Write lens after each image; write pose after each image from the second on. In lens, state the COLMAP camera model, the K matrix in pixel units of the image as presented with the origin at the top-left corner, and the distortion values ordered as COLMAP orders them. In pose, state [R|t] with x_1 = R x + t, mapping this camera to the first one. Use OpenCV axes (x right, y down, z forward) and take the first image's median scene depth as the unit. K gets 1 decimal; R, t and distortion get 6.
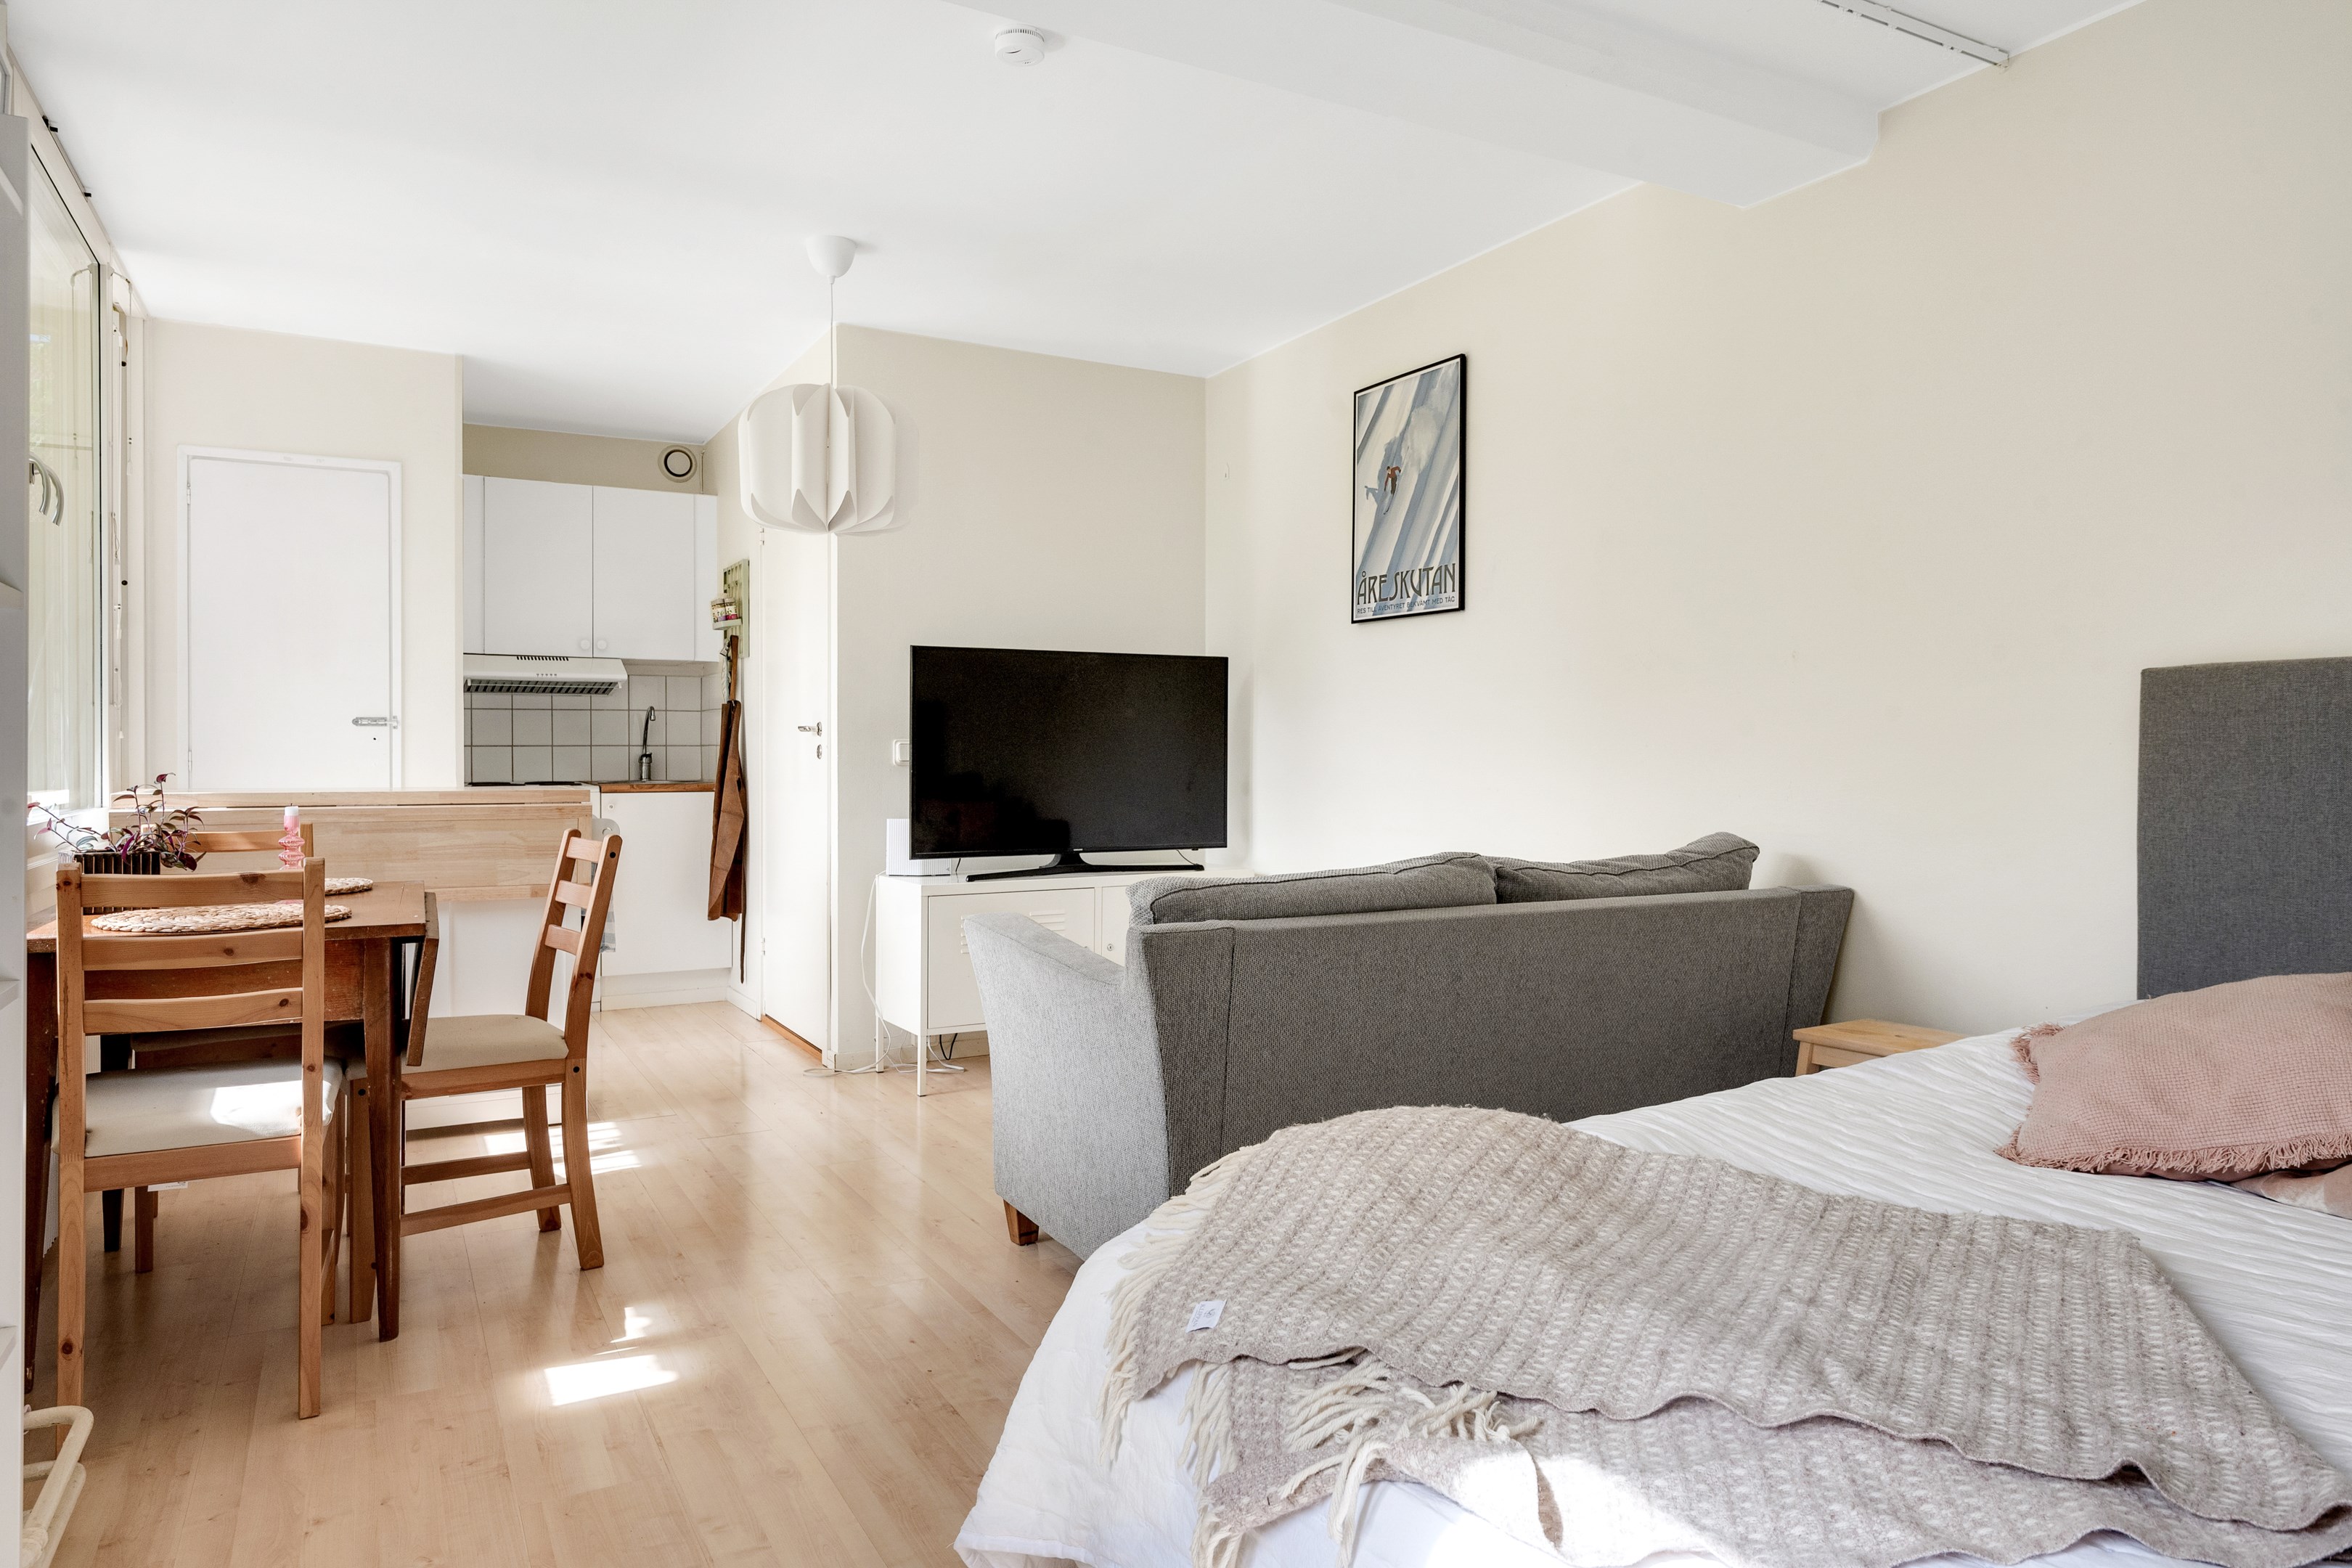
lens RADIAL K [[1444.3, 0, 1170.1], [0, 1444.3, 773.3], [0, 0, 1]] dist [0.004908, -0.004338]
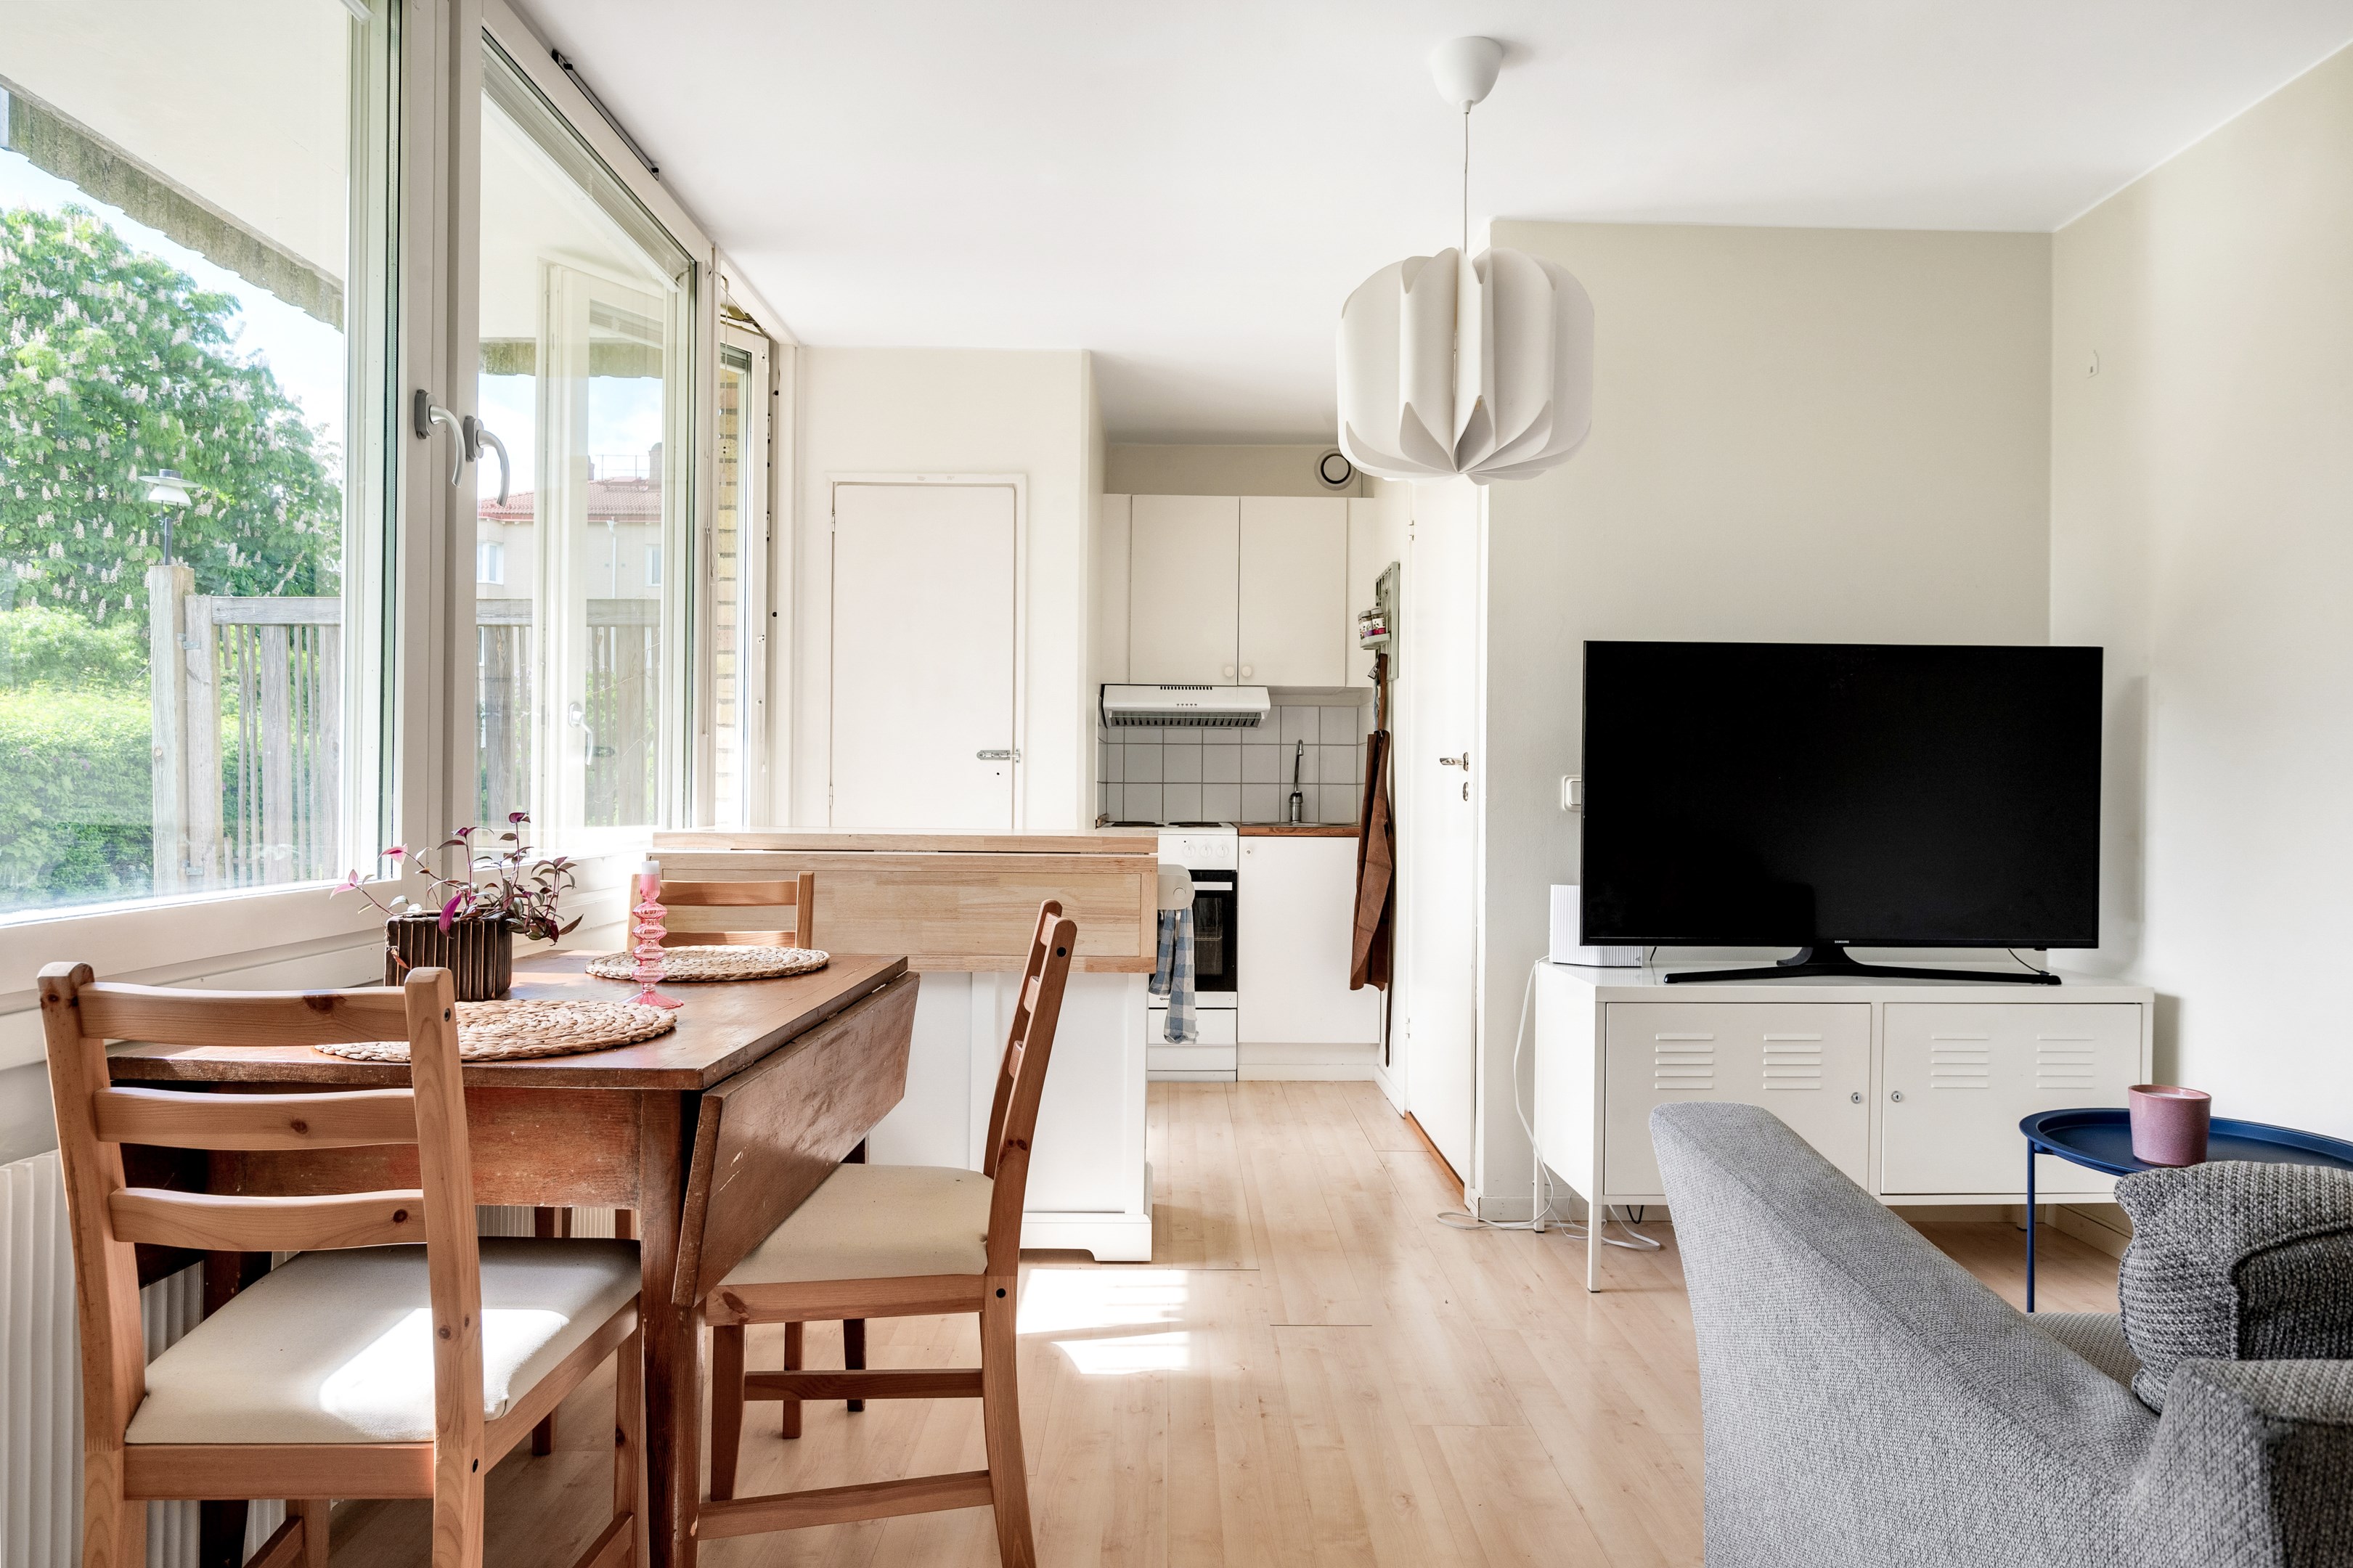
lens RADIAL K [[1444.8, 0, 1164.9], [0, 1444.8, 784.6], [0, 0, 1]] dist [0.004908, -0.004338]
pose [[0.887447, 0.006138, -0.460870, -0.031819], [-0.015724, 0.999732, -0.016962, -0.003054], [0.460642, 0.022300, 0.887306, 0.248551]]
